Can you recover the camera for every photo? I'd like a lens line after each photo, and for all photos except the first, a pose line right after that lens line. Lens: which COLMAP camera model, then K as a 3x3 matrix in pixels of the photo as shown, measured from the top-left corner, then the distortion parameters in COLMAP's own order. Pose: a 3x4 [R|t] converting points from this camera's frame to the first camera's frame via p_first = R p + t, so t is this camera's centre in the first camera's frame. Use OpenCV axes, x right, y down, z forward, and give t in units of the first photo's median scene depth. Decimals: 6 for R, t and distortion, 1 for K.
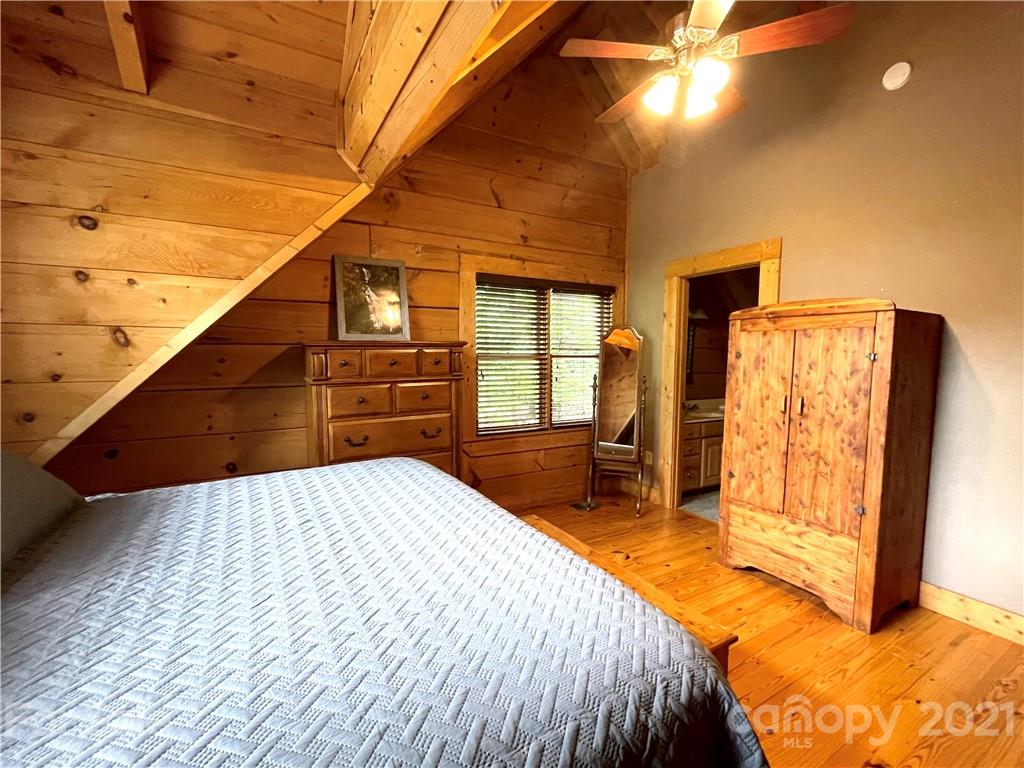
lens RADIAL K [[445.2, 0, 513.2], [0, 445.2, 385.4], [0, 0, 1]] dist [-0.003638, -0.000351]
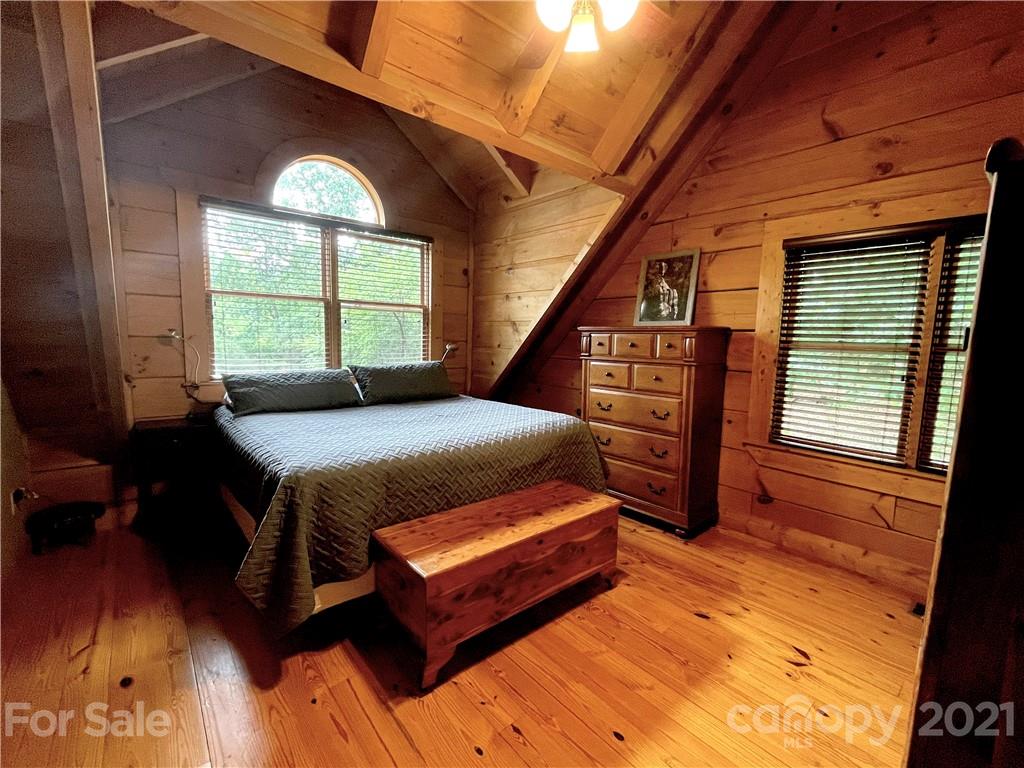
lens RADIAL K [[445.2, 0, 512.2], [0, 445.2, 384.4], [0, 0, 1]] dist [-0.003638, -0.000351]
pose [[0.180600, 0.104083, -0.978034, 0.728555], [-0.098265, 0.991319, 0.087352, -0.018839], [0.978636, 0.080330, 0.189260, 0.439857]]
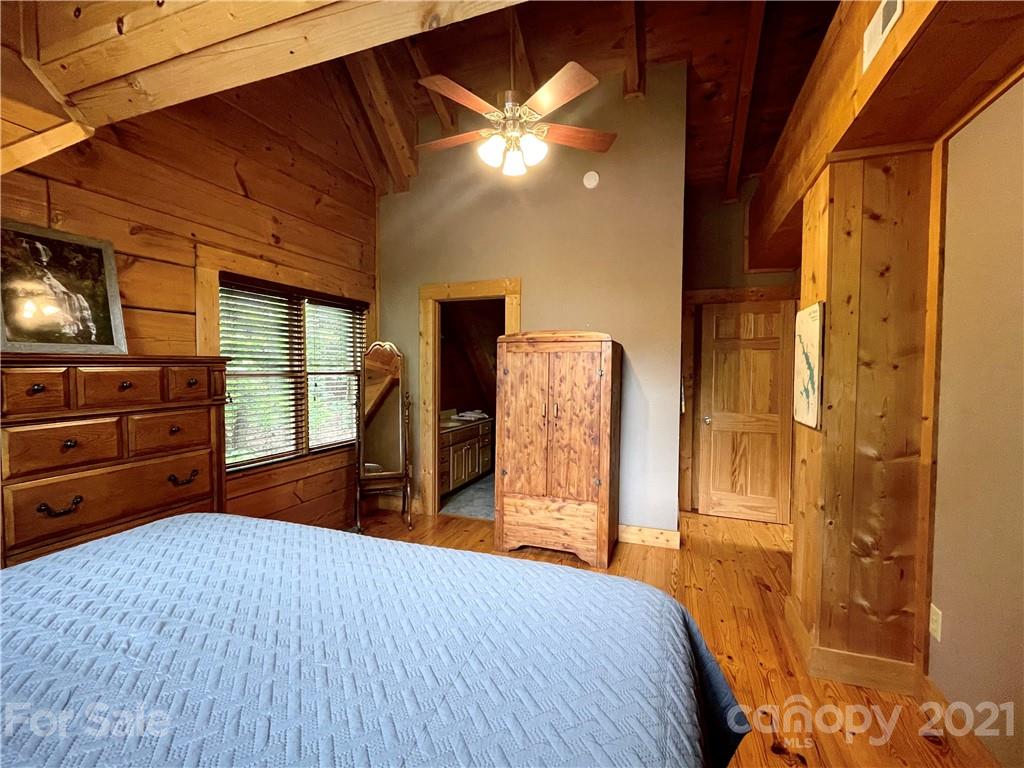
lens RADIAL K [[445.2, 0, 515.2], [0, 445.2, 385.1], [0, 0, 1]] dist [-0.003638, -0.000351]
pose [[0.761936, -0.025676, 0.647144, -0.228341], [0.047074, 0.998767, -0.015797, -0.010614], [-0.645940, 0.042500, 0.762204, 0.059250]]
